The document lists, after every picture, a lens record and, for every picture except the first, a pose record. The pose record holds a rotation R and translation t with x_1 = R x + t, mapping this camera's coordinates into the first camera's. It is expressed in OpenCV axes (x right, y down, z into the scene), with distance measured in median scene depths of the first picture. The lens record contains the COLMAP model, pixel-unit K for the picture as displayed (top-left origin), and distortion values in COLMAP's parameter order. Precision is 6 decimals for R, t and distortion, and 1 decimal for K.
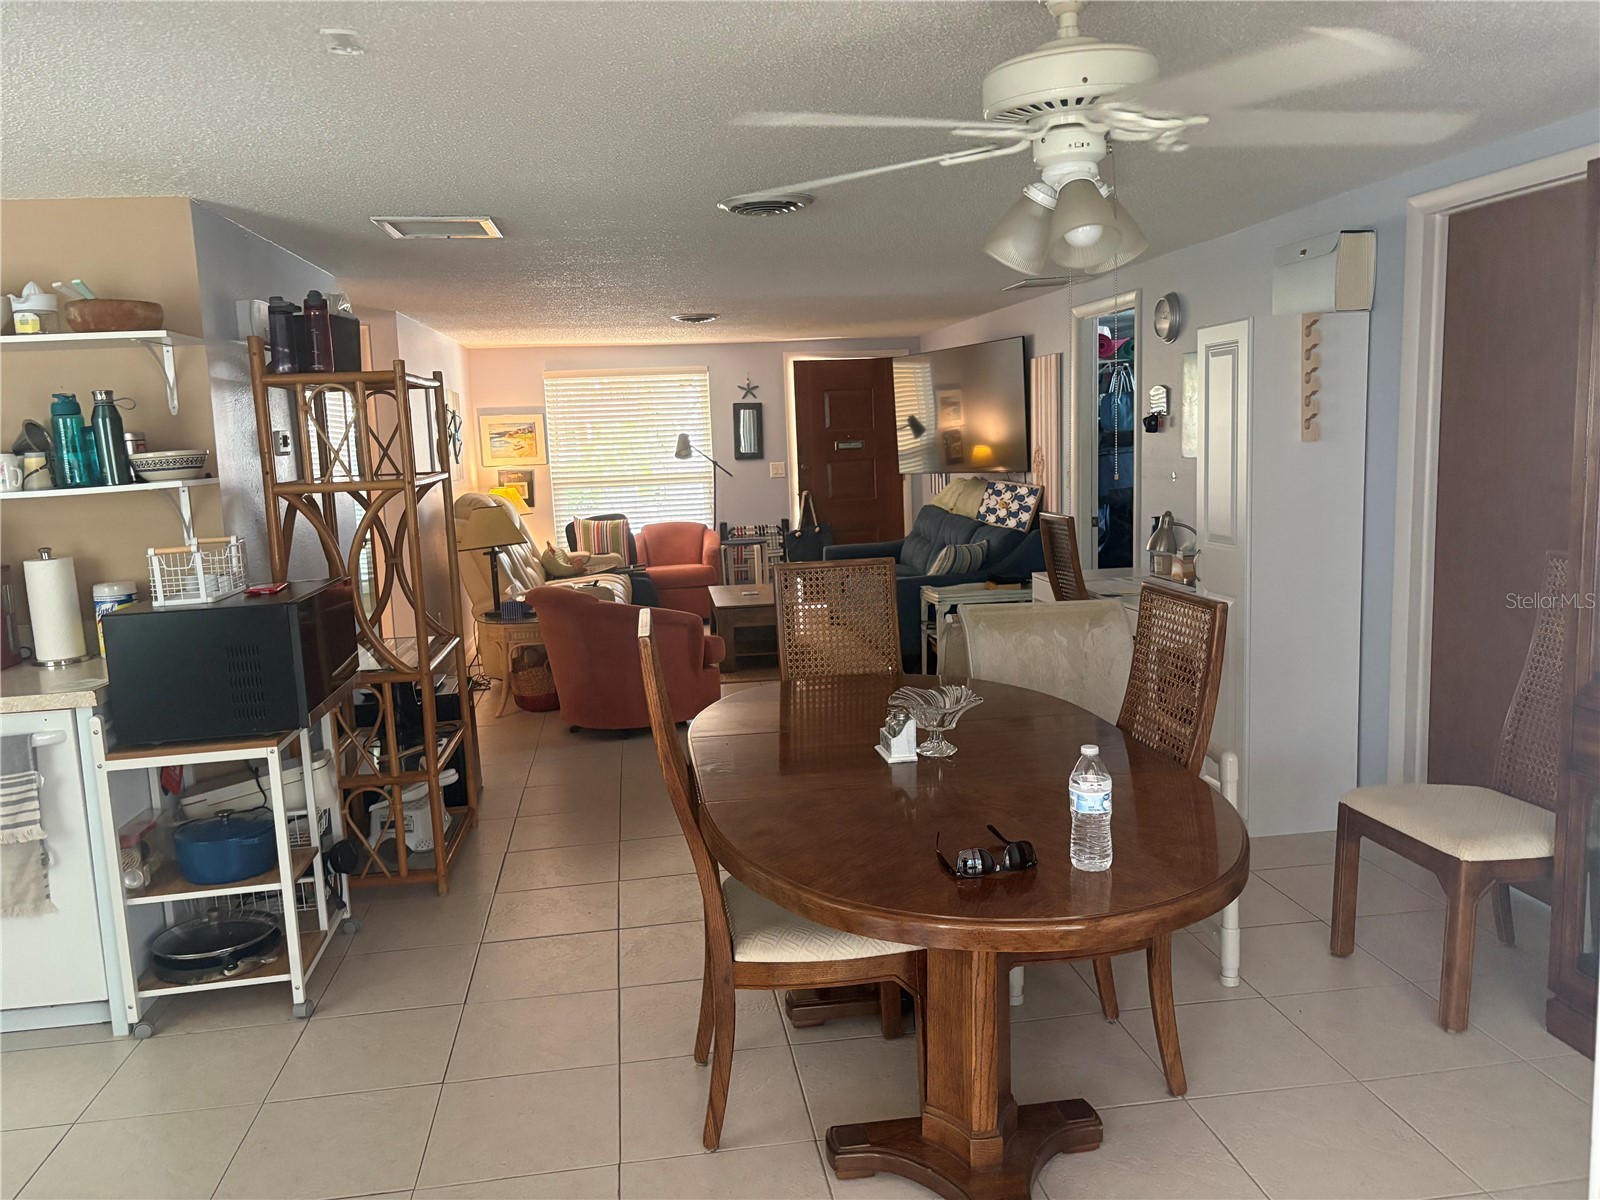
lens RADIAL K [[1206.7, 0, 801.7], [0, 1206.7, 602.0], [0, 0, 1]] dist [0.039791, -0.041346]
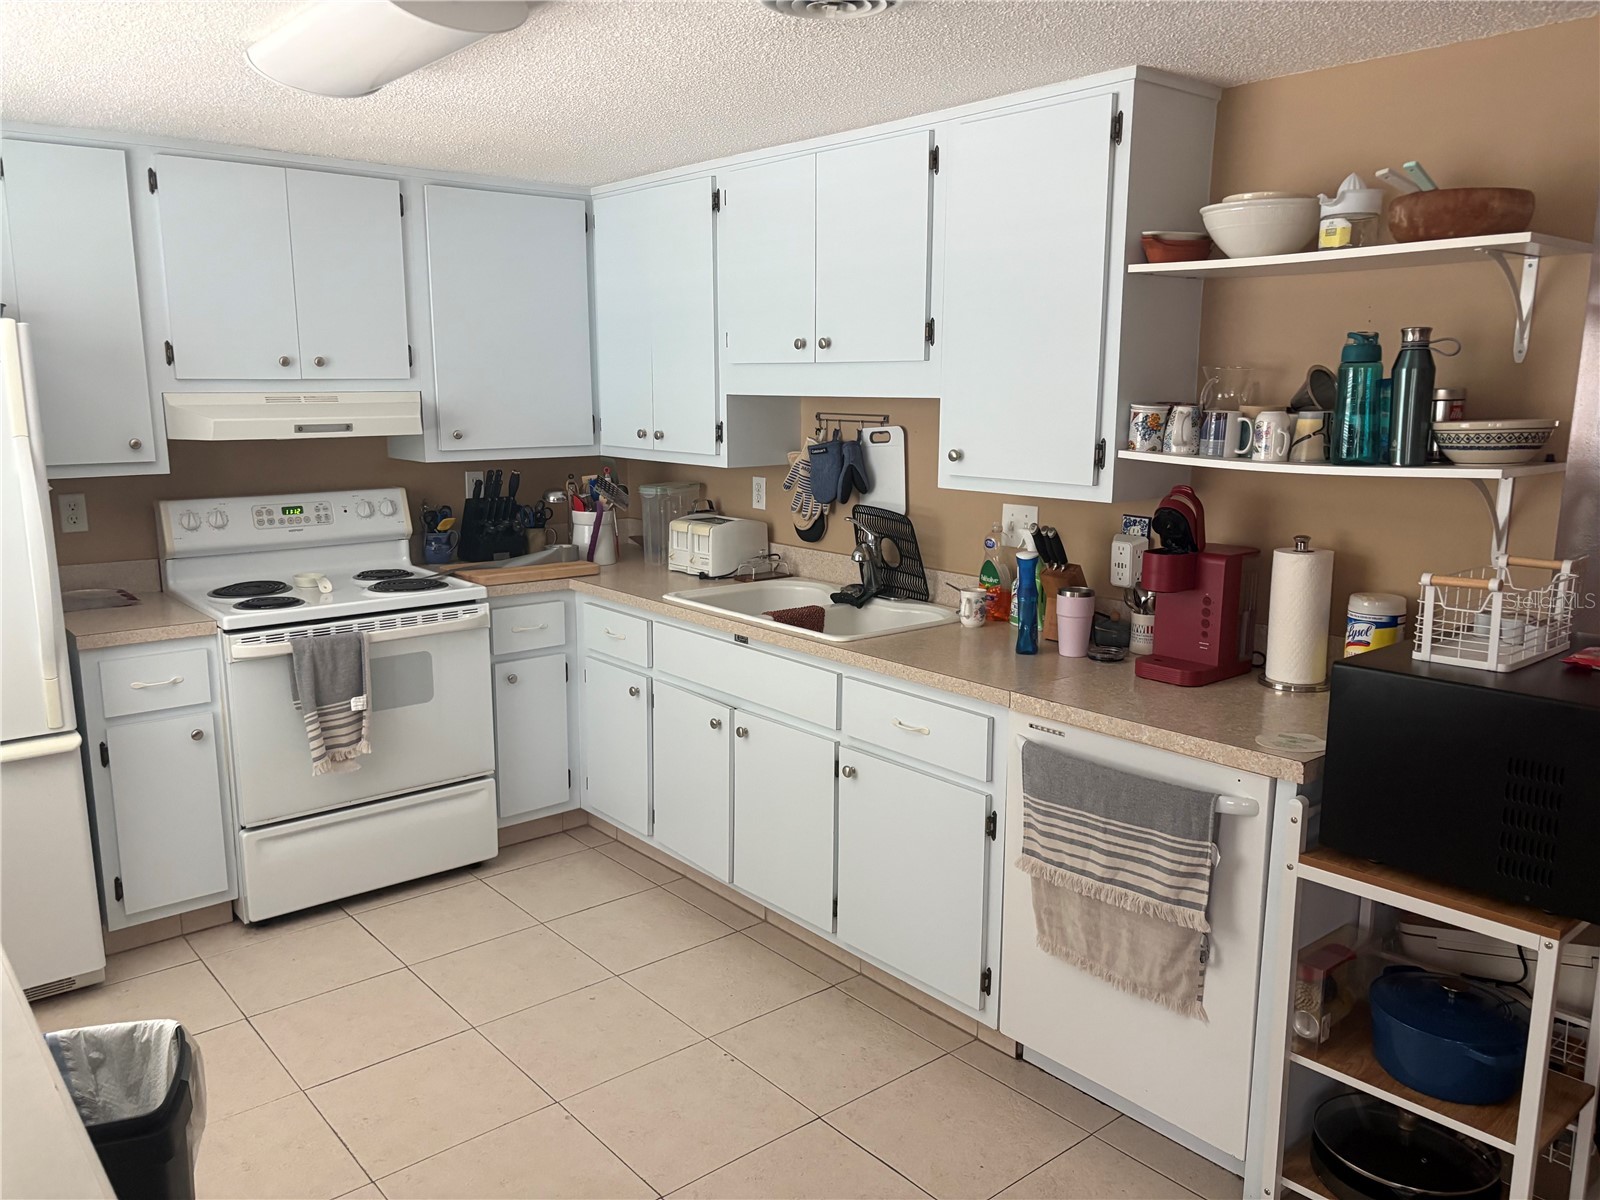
lens RADIAL K [[1206.7, 0, 795.0], [0, 1206.7, 606.5], [0, 0, 1]] dist [0.039791, -0.041346]
pose [[0.525749, 0.196455, -0.827643, -0.160317], [-0.142504, 0.979557, 0.141991, -0.067300], [0.838618, 0.043291, 0.542997, 0.341562]]
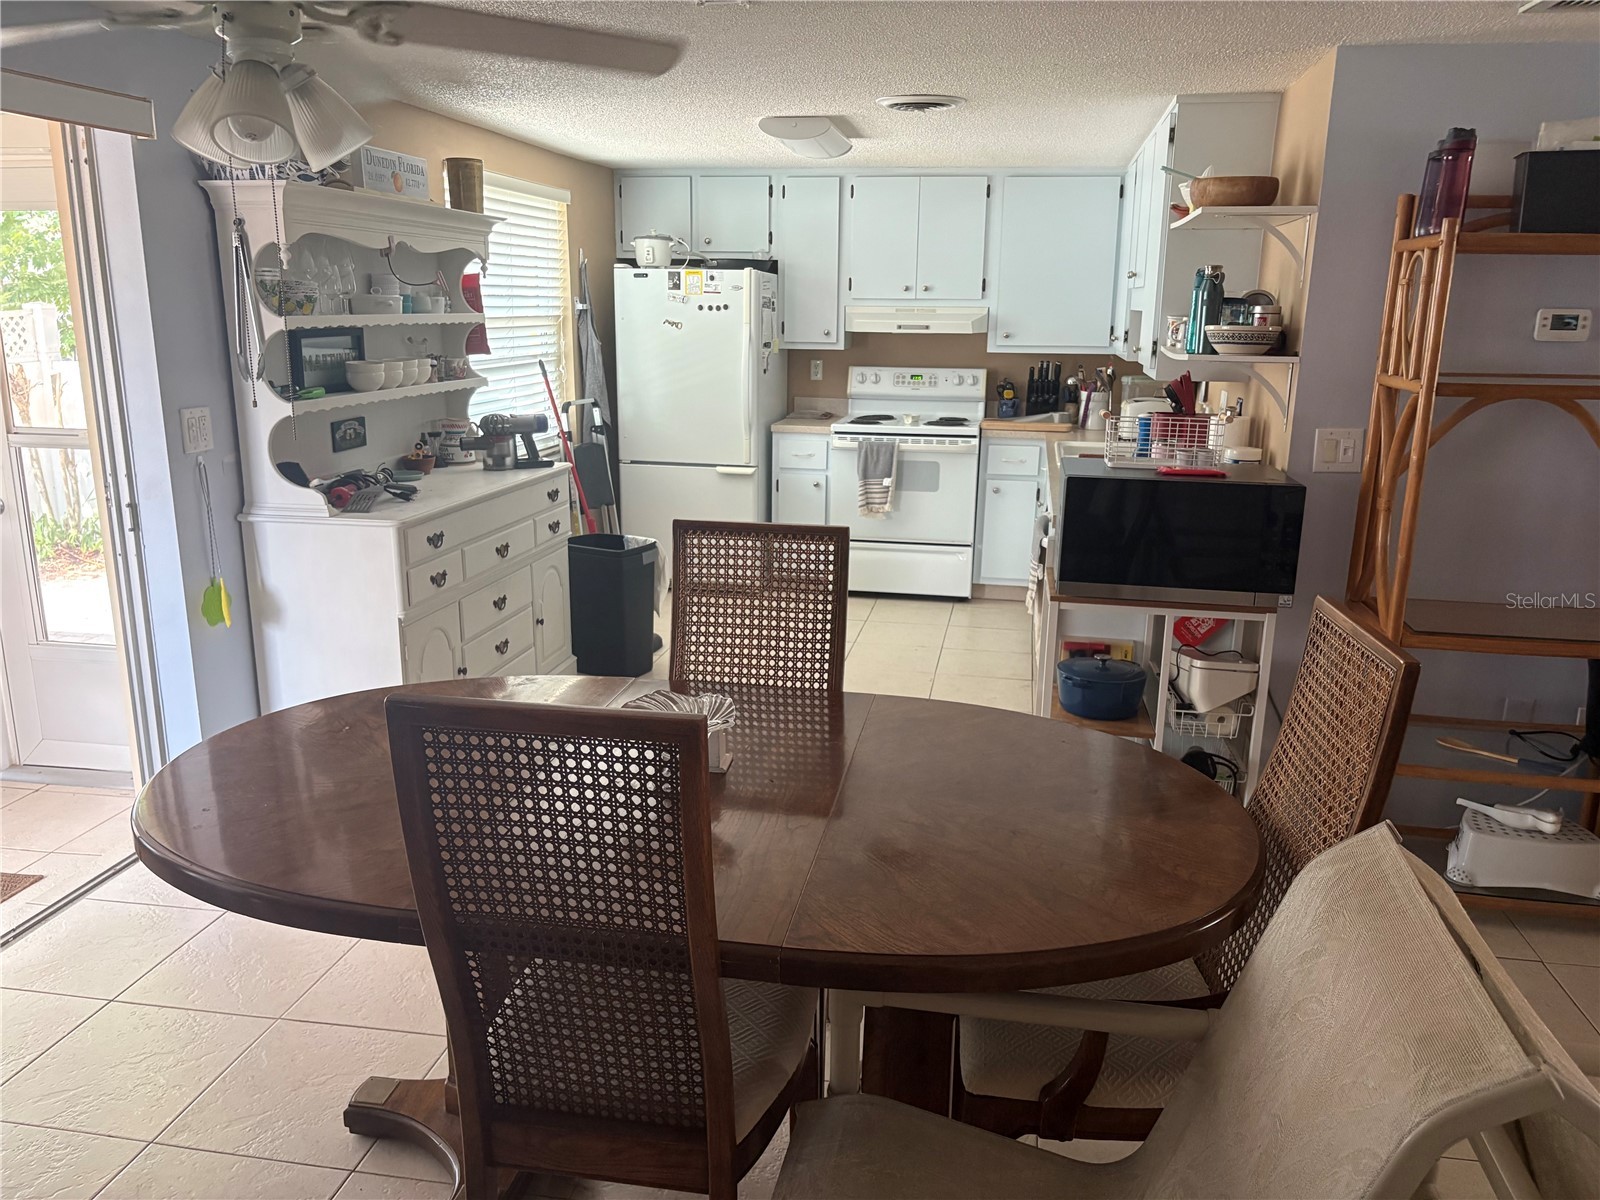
lens RADIAL K [[1206.7, 0, 807.9], [0, 1206.7, 601.5], [0, 0, 1]] dist [0.039791, -0.041346]
pose [[-0.316027, 0.265366, -0.910883, 0.597996], [-0.133143, 0.938182, 0.319512, -0.192889], [0.939361, 0.222252, -0.261159, 1.022342]]
